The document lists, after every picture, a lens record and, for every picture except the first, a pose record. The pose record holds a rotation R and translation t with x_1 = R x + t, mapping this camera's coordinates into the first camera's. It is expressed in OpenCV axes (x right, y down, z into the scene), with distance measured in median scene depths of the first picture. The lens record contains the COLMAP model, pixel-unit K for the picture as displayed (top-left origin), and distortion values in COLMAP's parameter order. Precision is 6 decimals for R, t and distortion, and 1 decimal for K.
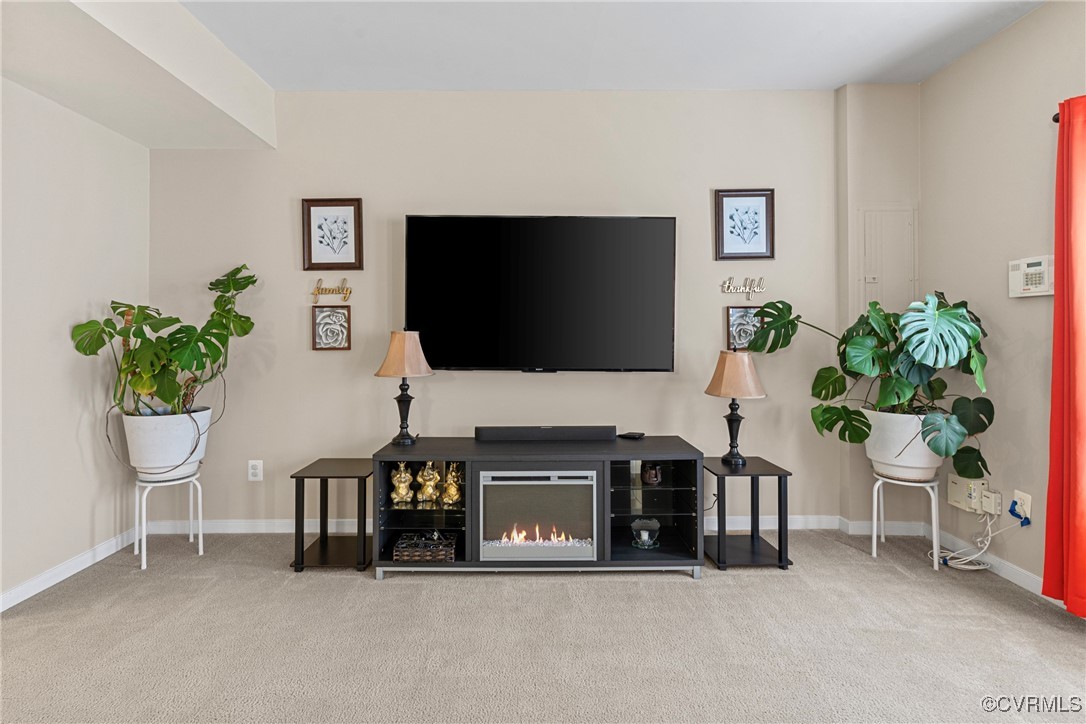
lens RADIAL K [[522.5, 0, 541.4], [0, 522.5, 328.9], [0, 0, 1]] dist [0.002073, 0.000677]
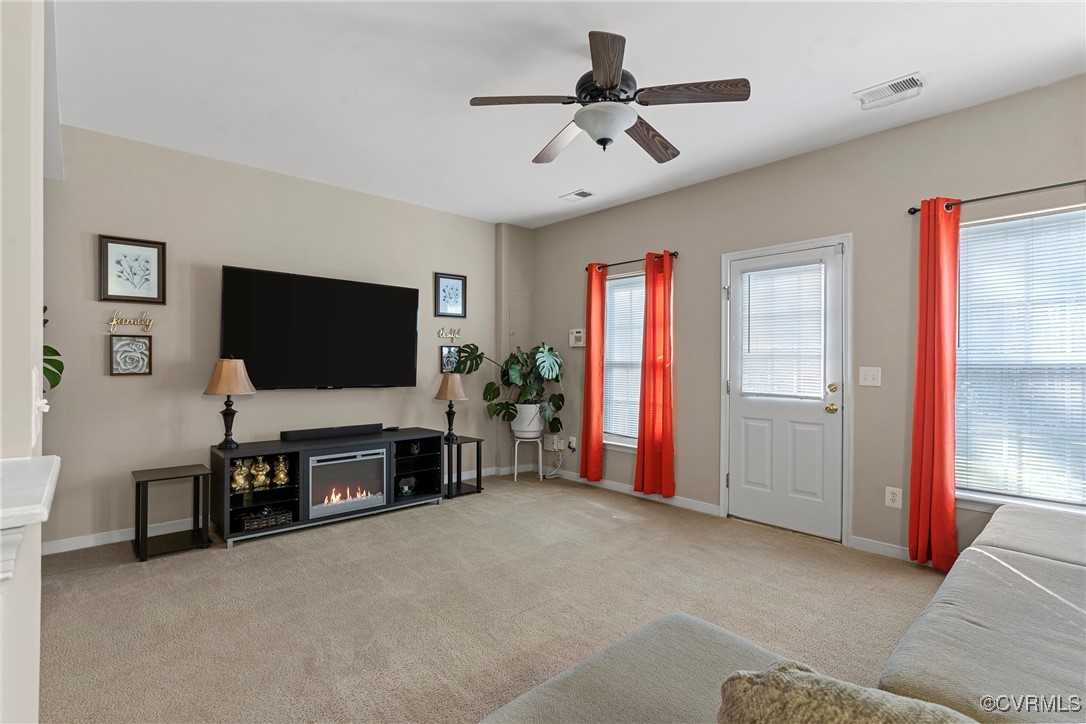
lens RADIAL K [[514.5, 0, 541.2], [0, 514.5, 358.4], [0, 0, 1]] dist [0.002443, 0.000341]
pose [[0.741058, 0.011923, 0.671335, -0.548197], [-0.011967, 0.999918, -0.004549, -0.000658], [-0.671334, -0.004663, 0.741140, -0.437053]]
